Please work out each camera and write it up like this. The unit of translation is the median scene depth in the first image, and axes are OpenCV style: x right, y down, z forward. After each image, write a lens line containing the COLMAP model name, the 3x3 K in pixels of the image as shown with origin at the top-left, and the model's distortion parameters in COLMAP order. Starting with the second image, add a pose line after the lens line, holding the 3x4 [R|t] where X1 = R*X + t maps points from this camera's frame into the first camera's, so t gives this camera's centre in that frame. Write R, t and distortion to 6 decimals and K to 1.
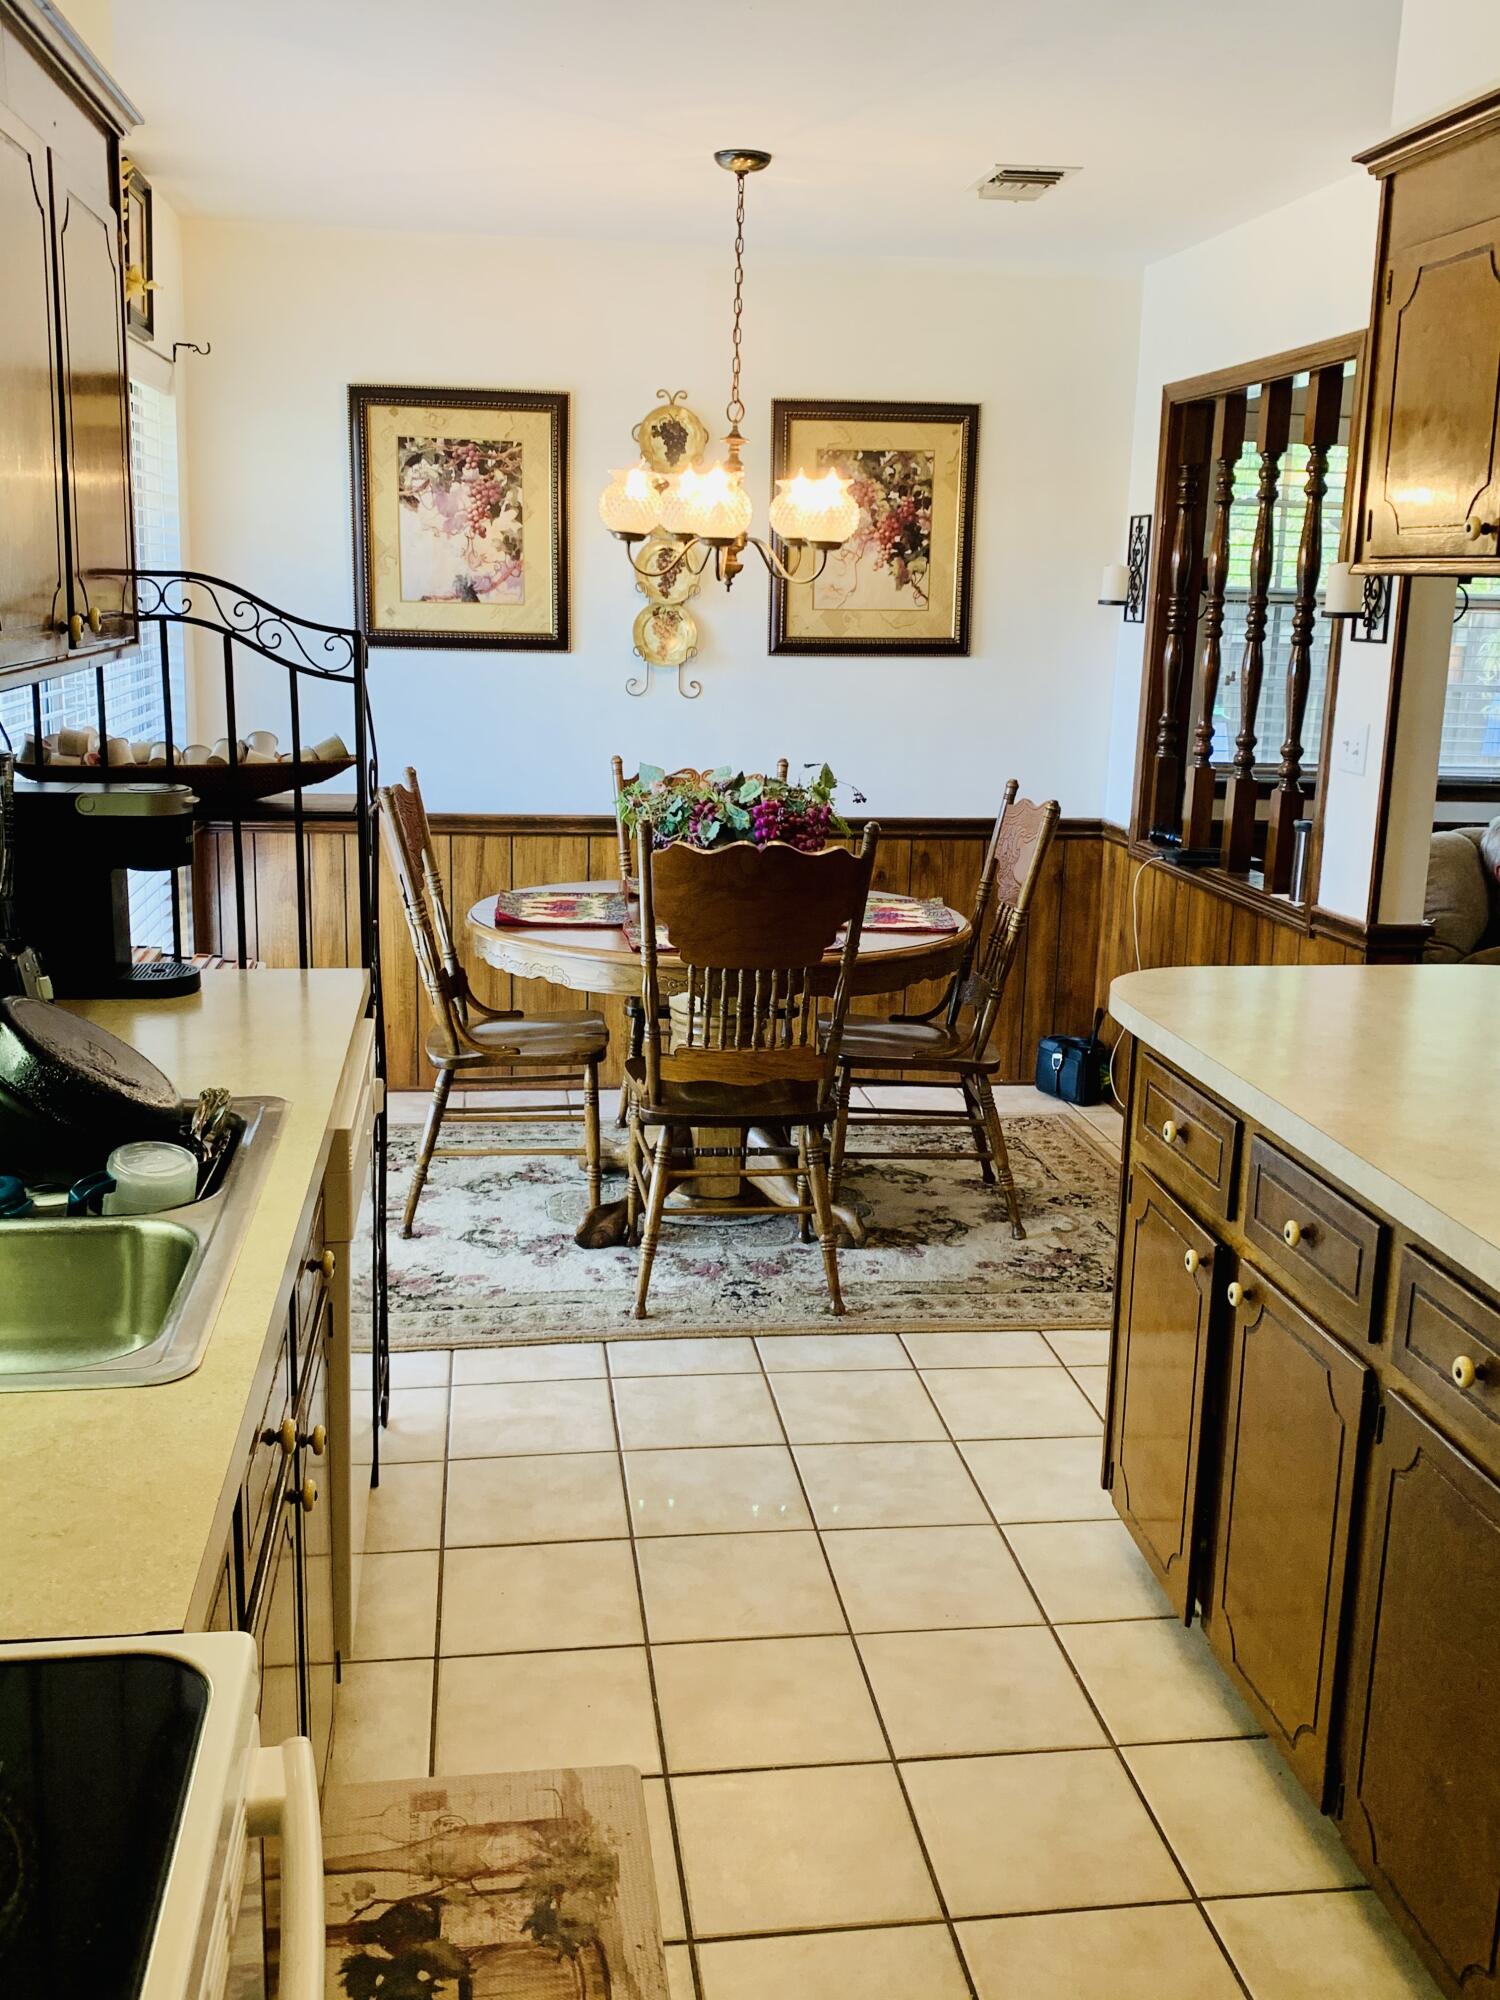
lens RADIAL K [[1867.9, 0, 737.3], [0, 1867.9, 1011.3], [0, 0, 1]] dist [0.031171, 0.000000]
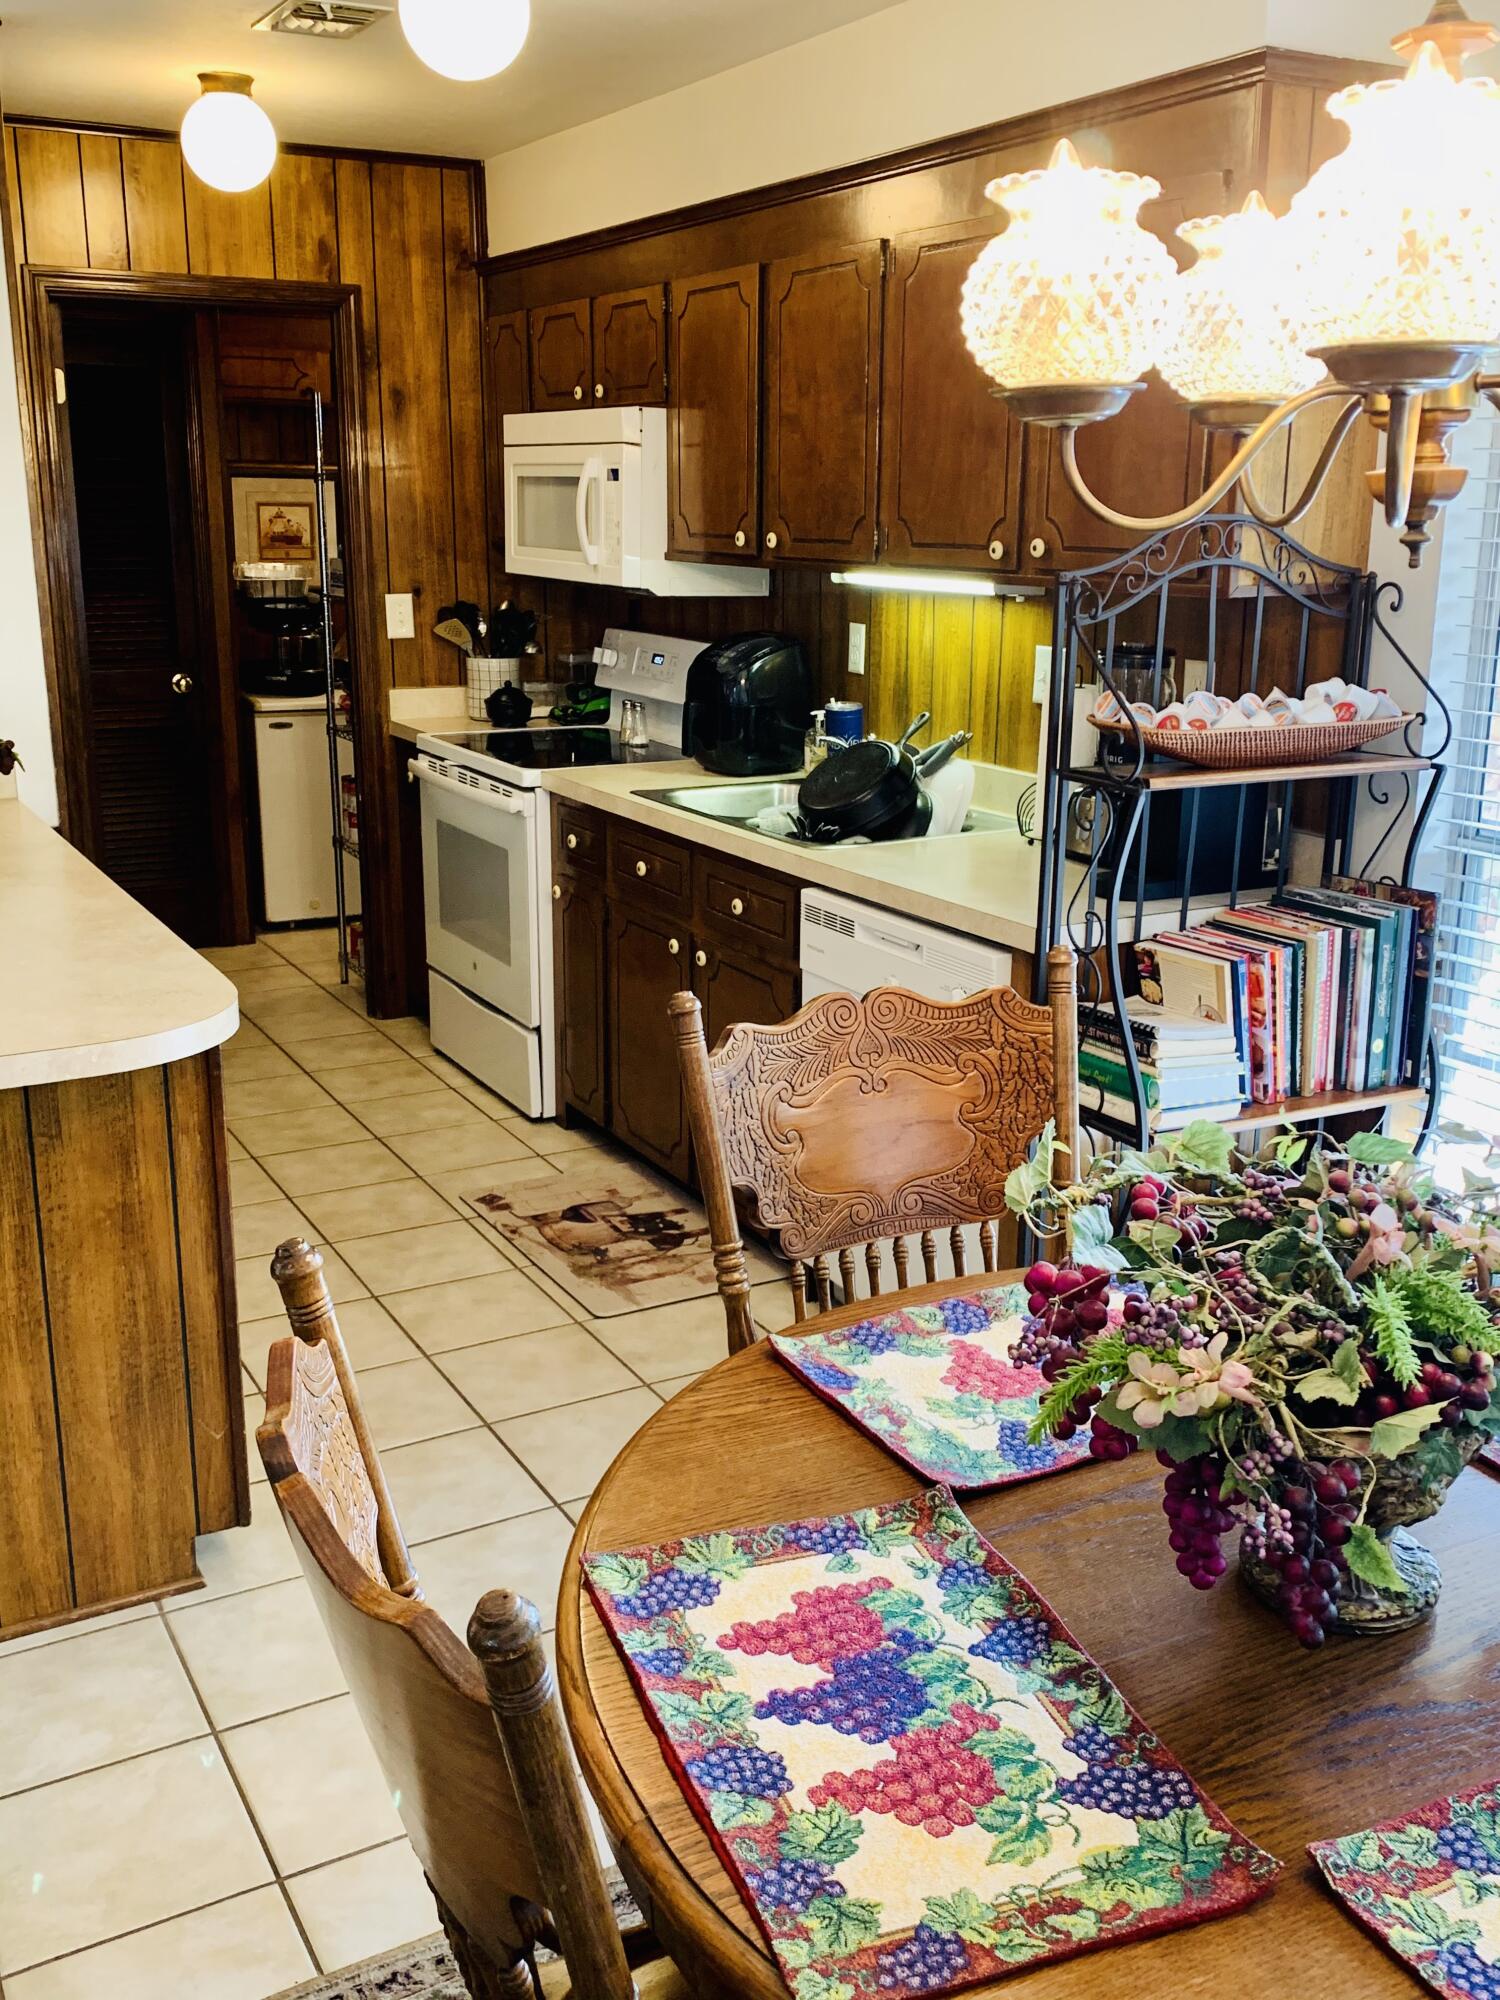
lens RADIAL K [[1867.9, 0, 750.6], [0, 1867.9, 997.4], [0, 0, 1]] dist [0.031171, 0.000000]
pose [[-0.930128, 0.065773, -0.361297, 0.384870], [-0.110710, 0.887837, 0.446642, -0.540910], [0.350150, 0.455434, -0.818520, 2.344938]]
